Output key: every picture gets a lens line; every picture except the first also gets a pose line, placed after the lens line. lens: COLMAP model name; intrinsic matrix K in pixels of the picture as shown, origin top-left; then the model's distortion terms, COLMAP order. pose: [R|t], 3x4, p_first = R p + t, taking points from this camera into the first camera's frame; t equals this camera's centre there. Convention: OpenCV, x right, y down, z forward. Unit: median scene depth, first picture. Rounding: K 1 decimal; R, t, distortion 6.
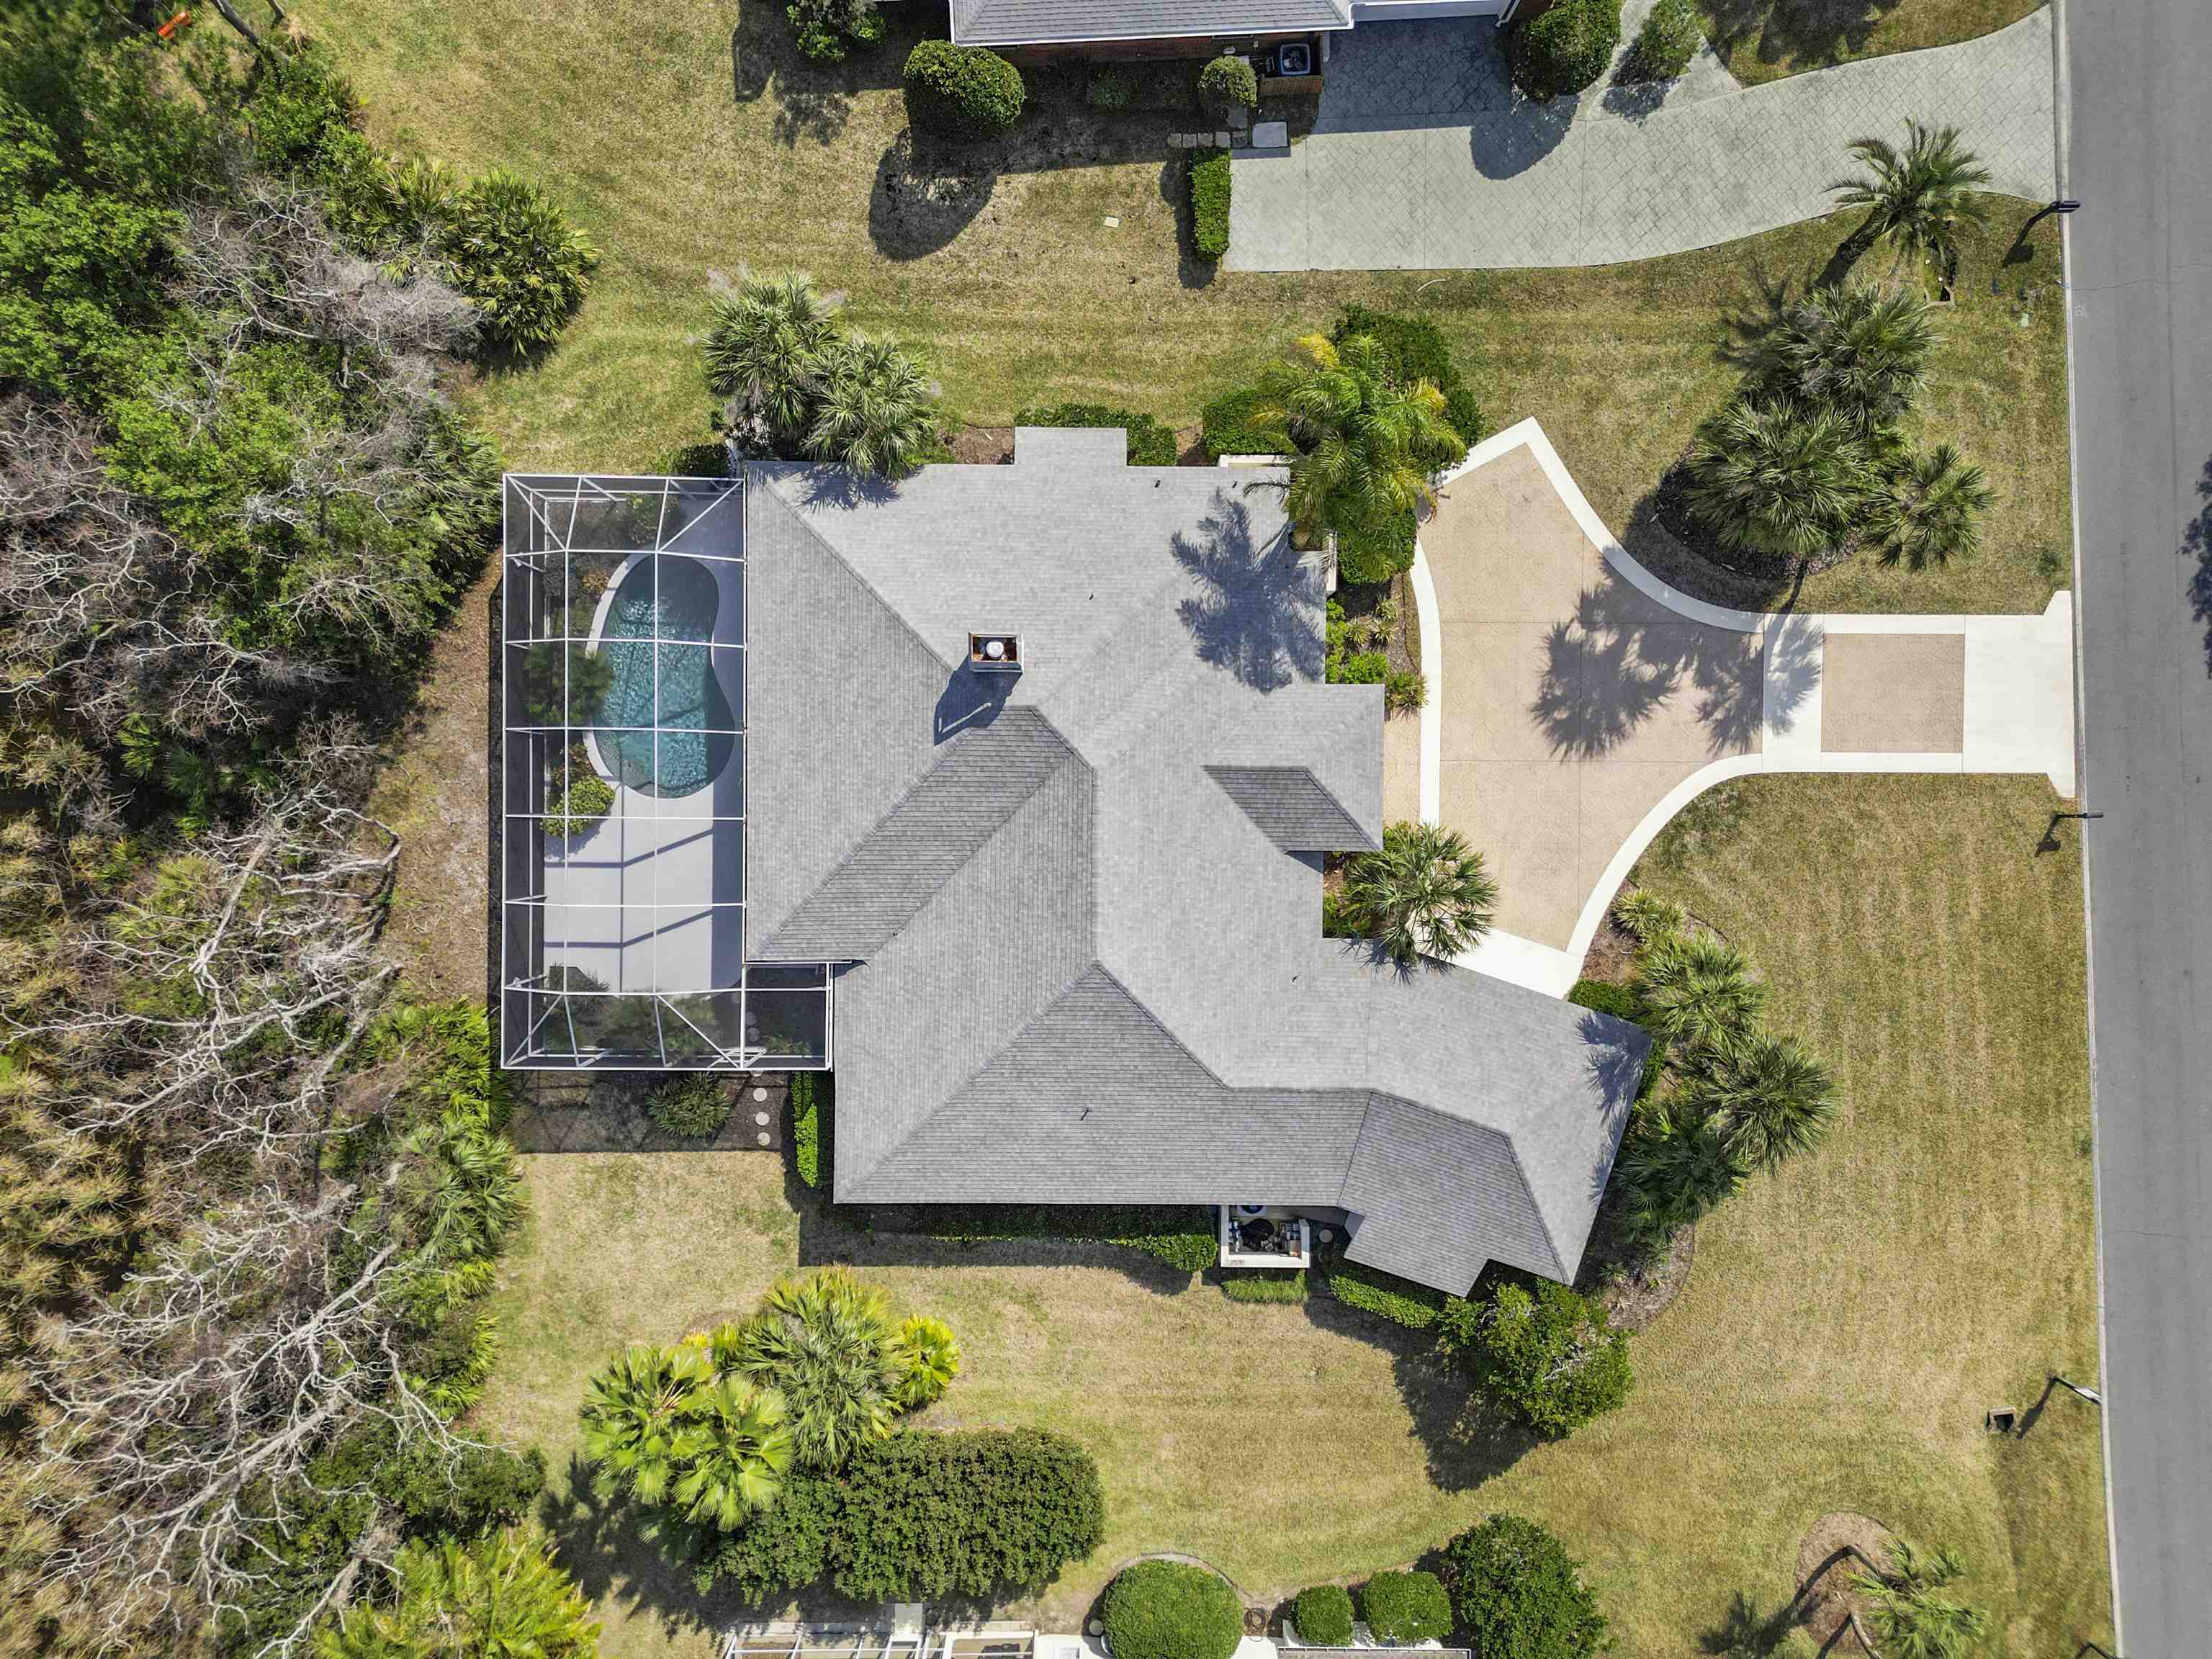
lens RADIAL K [[1532.2, 0, 1106.0], [0, 1532.2, 829.5], [0, 0, 1]] dist [0.047944, -0.037701]
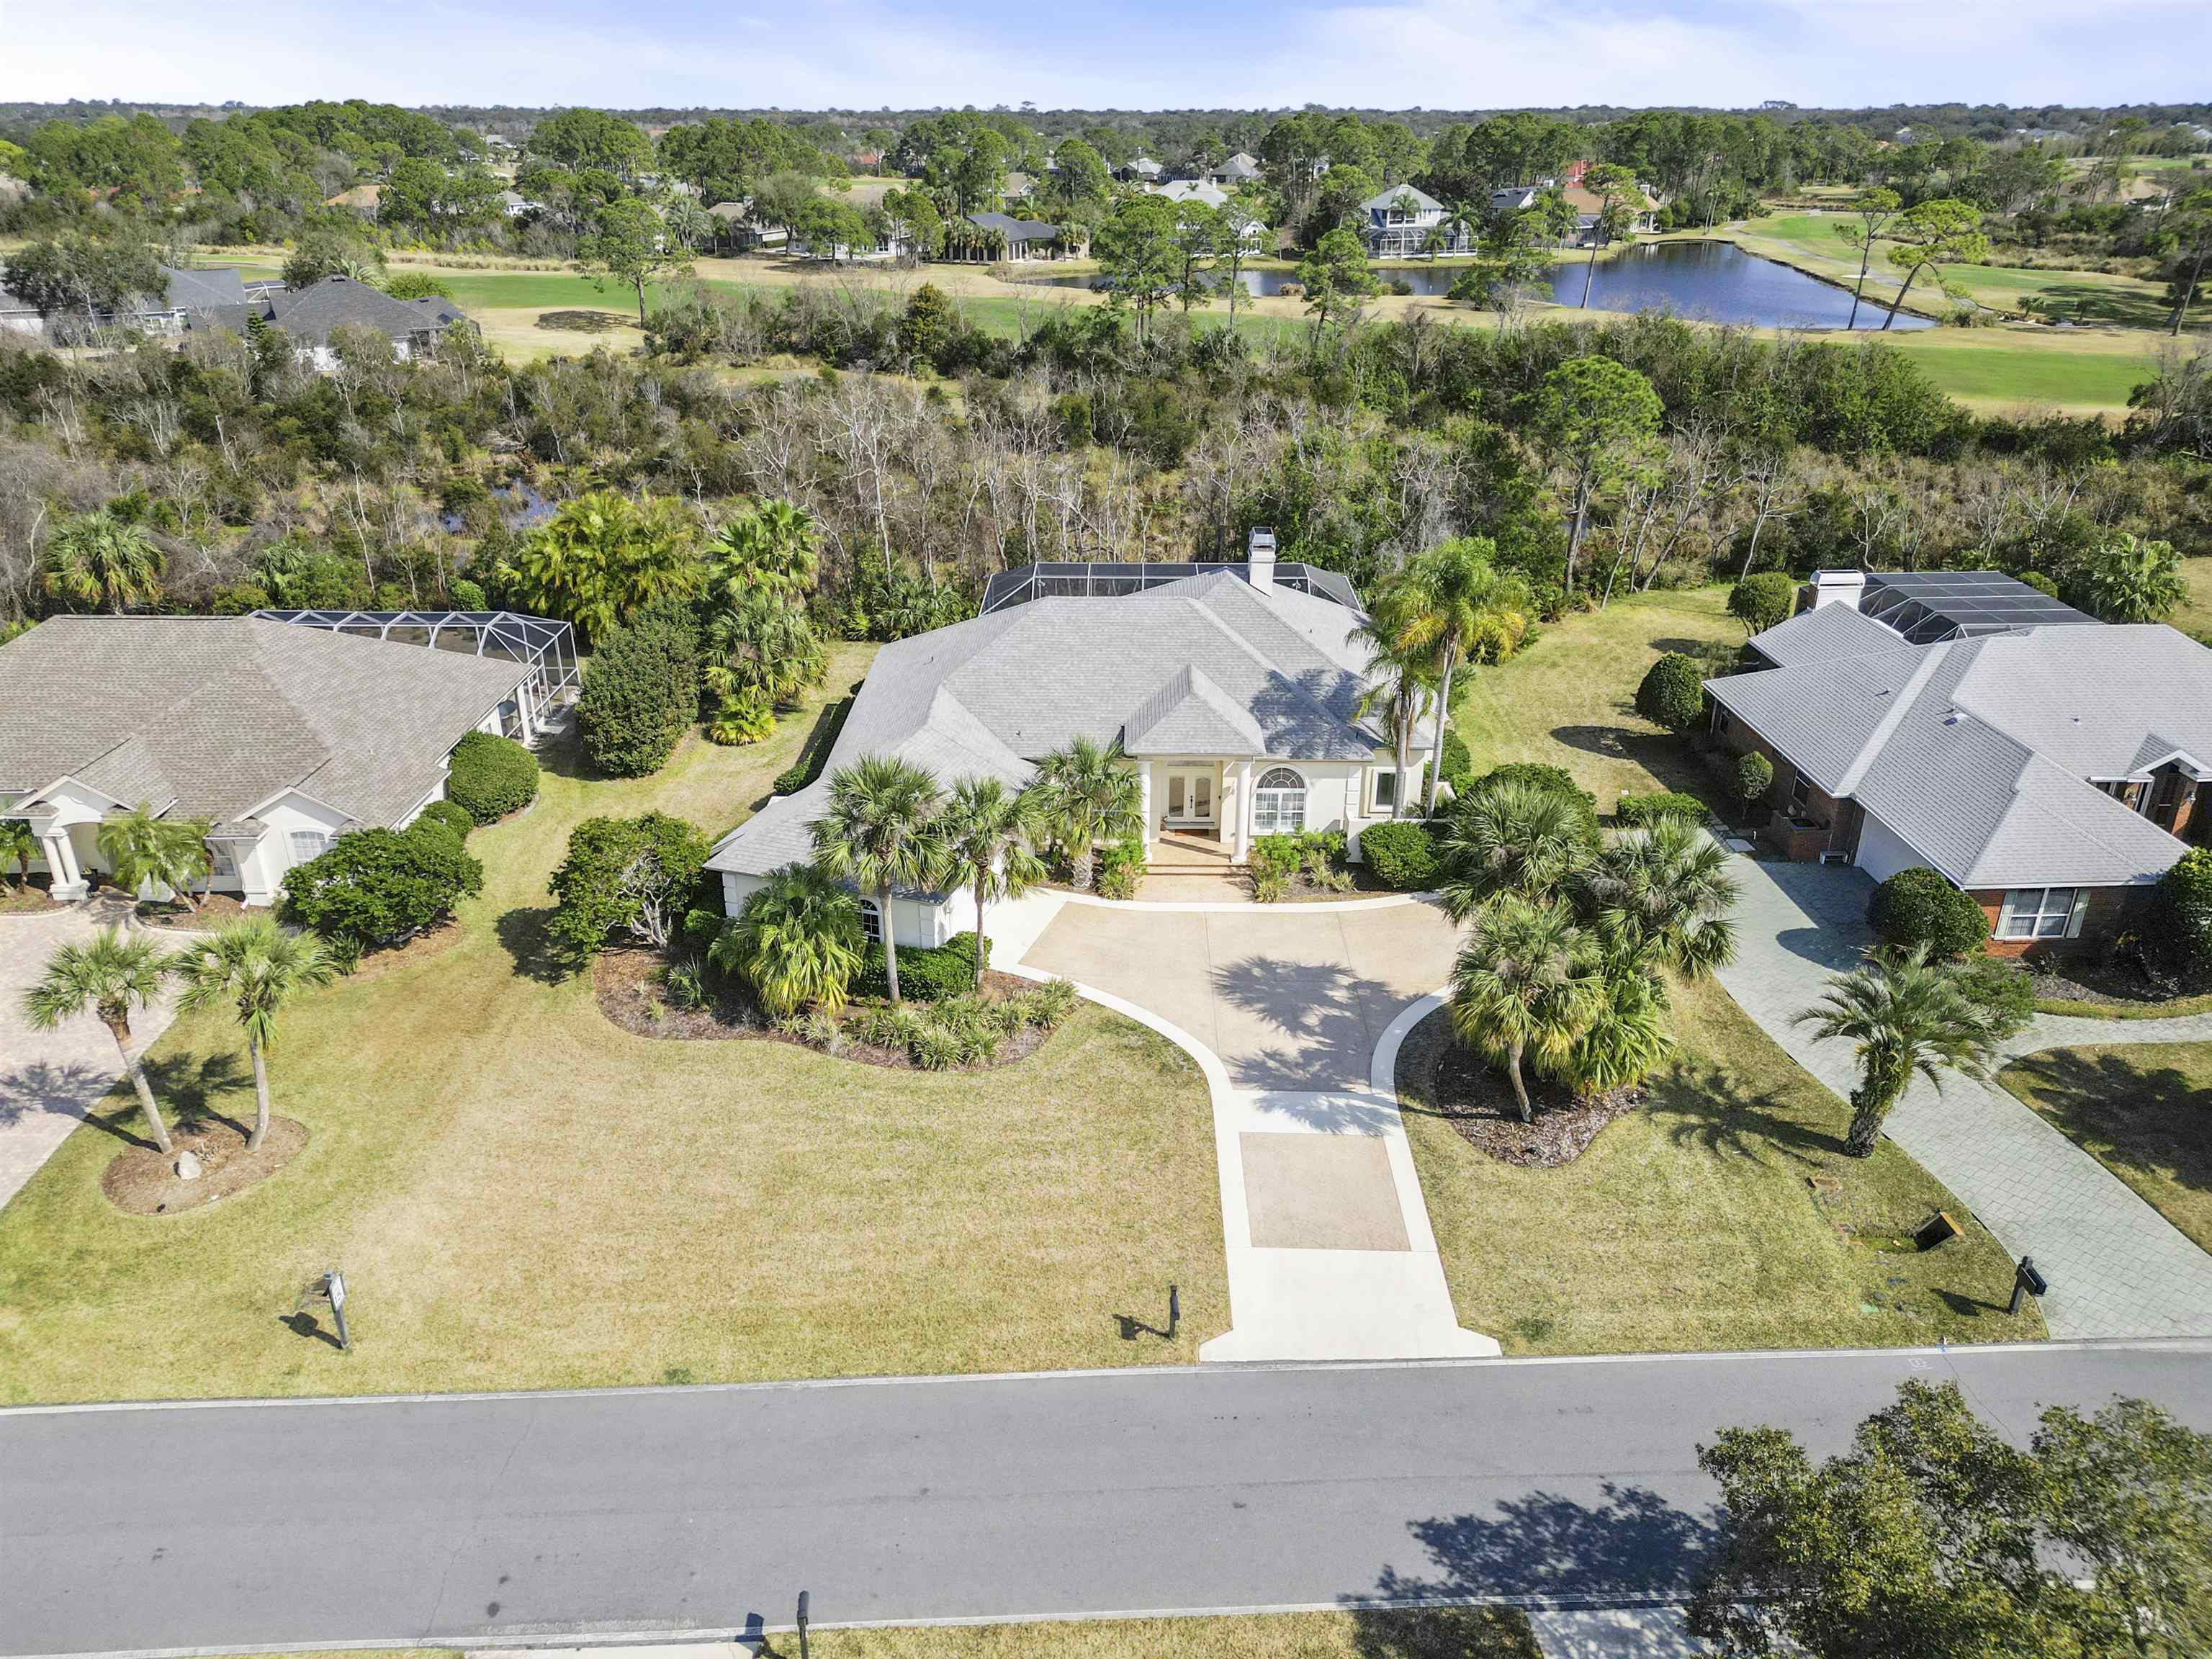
lens RADIAL K [[1556.0, 0, 1099.1], [0, 1556.0, 833.5], [0, 0, 1]] dist [0.060359, -0.053671]
pose [[-0.006519, 0.414076, -0.910219, 1.163309], [-0.999891, -0.014767, 0.000443, 0.026887], [-0.013258, 0.910122, 0.414127, 0.508963]]
